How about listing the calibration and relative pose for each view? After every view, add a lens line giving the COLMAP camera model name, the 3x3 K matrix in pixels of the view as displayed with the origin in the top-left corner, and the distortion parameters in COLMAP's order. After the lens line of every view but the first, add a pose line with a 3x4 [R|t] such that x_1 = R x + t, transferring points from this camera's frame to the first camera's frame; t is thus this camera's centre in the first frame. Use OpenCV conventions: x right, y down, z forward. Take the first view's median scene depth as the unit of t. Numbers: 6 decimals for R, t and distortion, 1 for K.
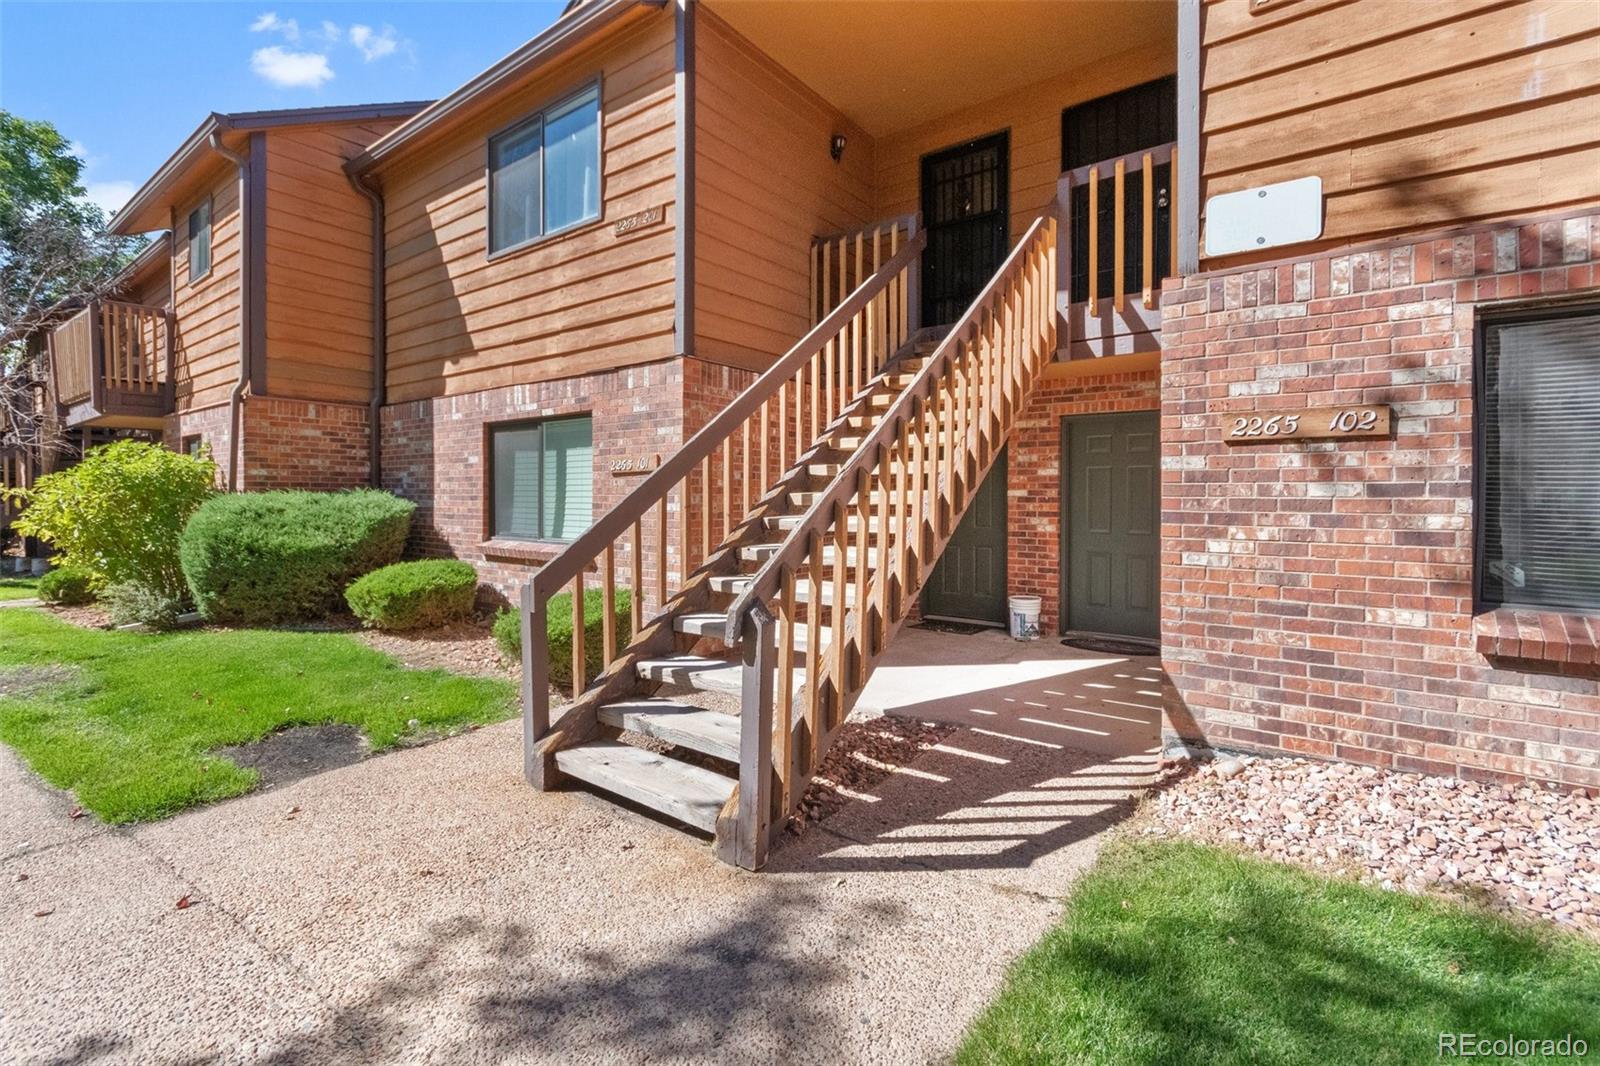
lens RADIAL K [[714.5, 0, 798.2], [0, 714.5, 496.6], [0, 0, 1]] dist [0.003557, 0.000571]
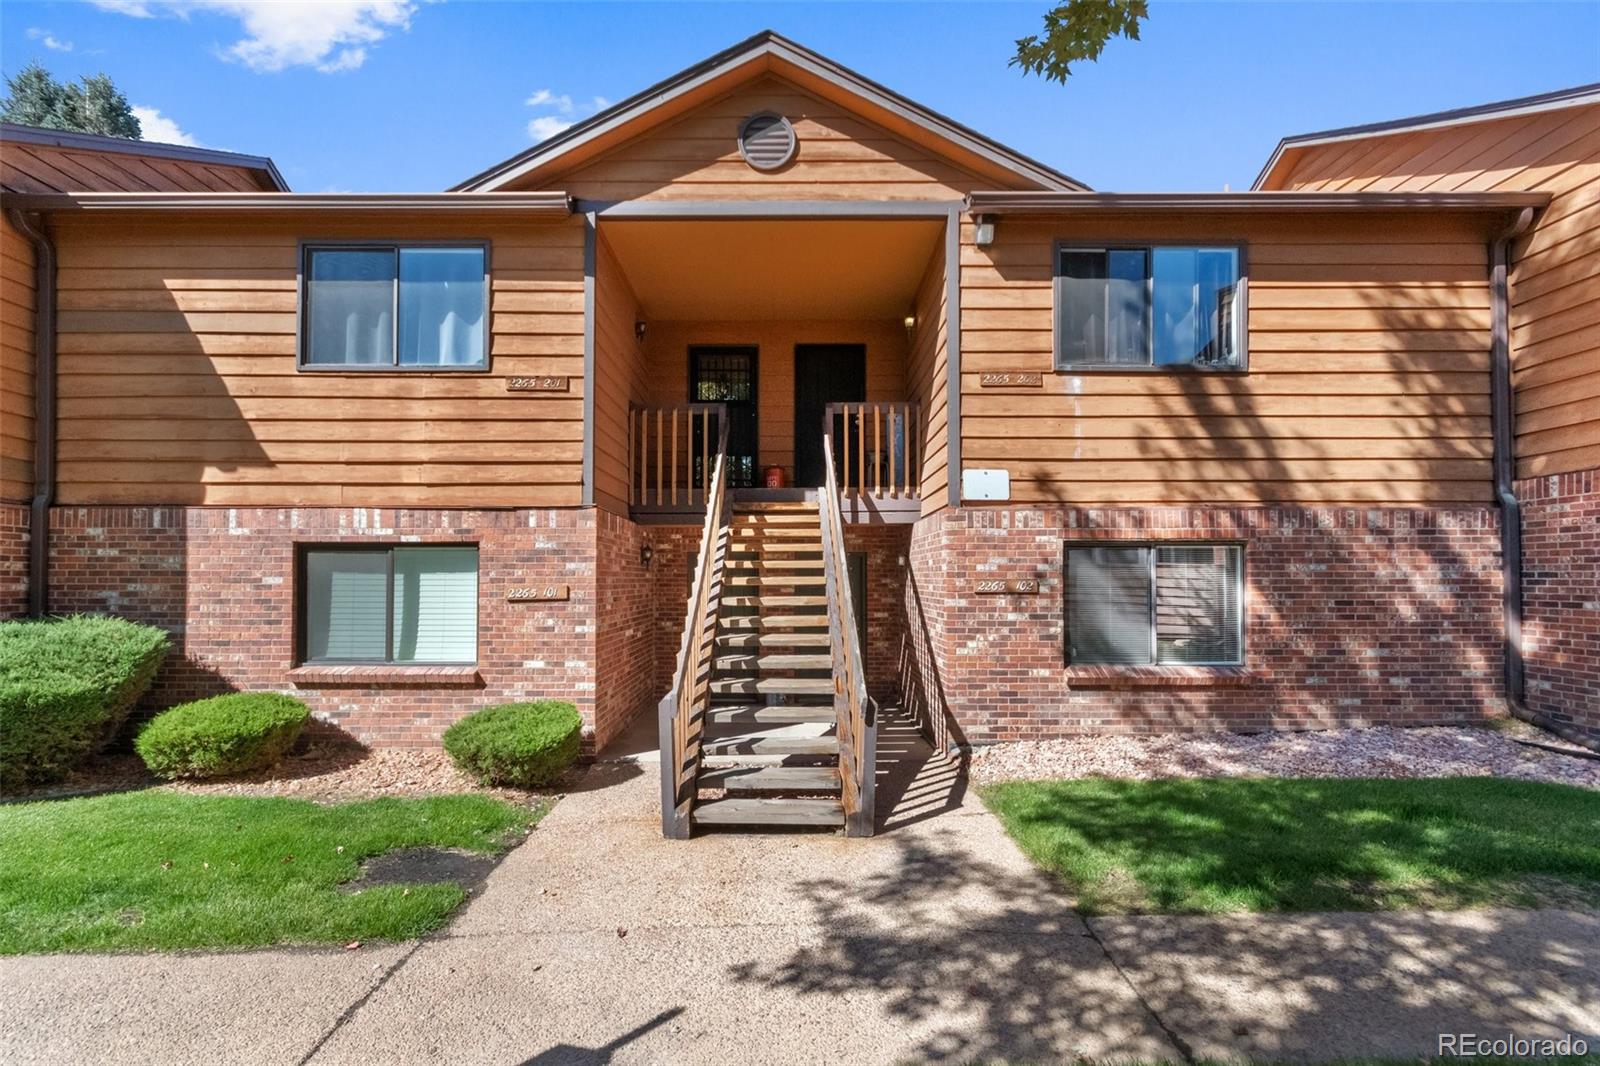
lens RADIAL K [[680.1, 0, 798.9], [0, 680.1, 566.4], [0, 0, 1]] dist [0.001514, 0.000086]
pose [[0.798580, 0.012035, 0.601768, -0.945601], [0.001494, 0.999757, -0.021977, -0.107043], [-0.601887, 0.018449, 0.798368, -0.236831]]
